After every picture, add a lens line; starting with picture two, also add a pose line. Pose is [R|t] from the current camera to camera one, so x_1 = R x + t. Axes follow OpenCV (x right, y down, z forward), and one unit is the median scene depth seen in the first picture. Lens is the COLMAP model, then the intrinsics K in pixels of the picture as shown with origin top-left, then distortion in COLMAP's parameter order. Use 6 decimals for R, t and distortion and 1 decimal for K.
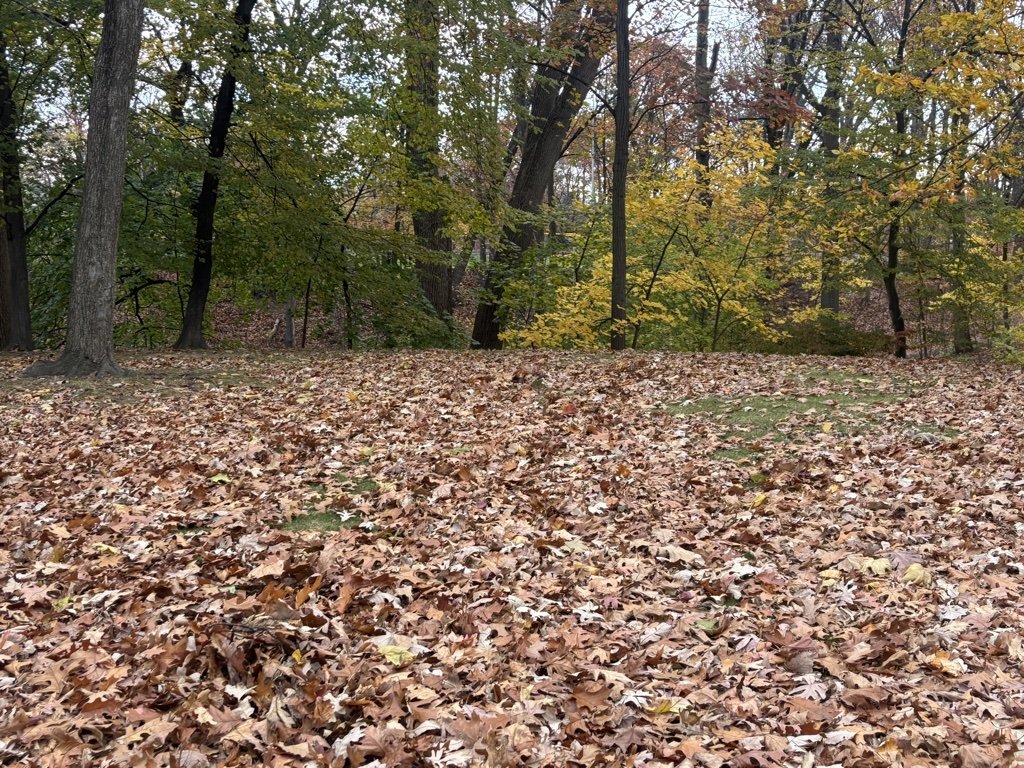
lens RADIAL K [[1259.0, 0, 512.0], [0, 1259.0, 384.0], [0, 0, 1]] dist [0.030389, 0.035376]
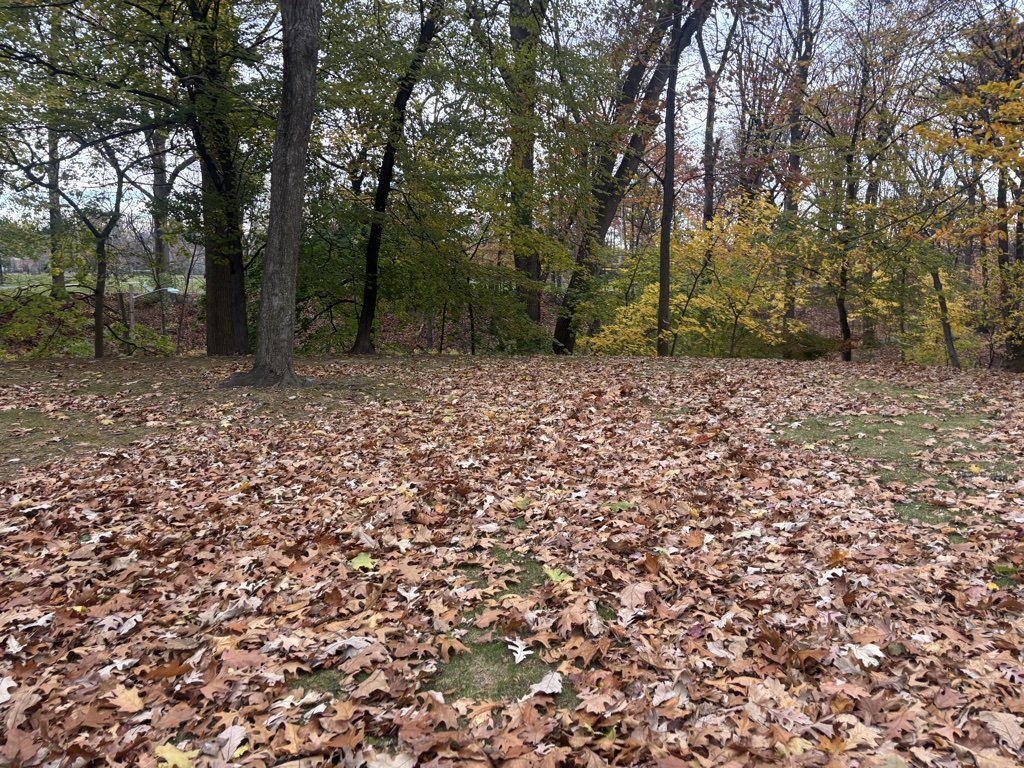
lens RADIAL K [[758.4, 0, 512.0], [0, 758.4, 384.0], [0, 0, 1]] dist [0.082389, -0.002628]
pose [[0.997810, 0.009746, -0.065421, -0.064122], [-0.007607, 0.999431, 0.032866, -0.041552], [0.065704, -0.032296, 0.997316, 0.324583]]
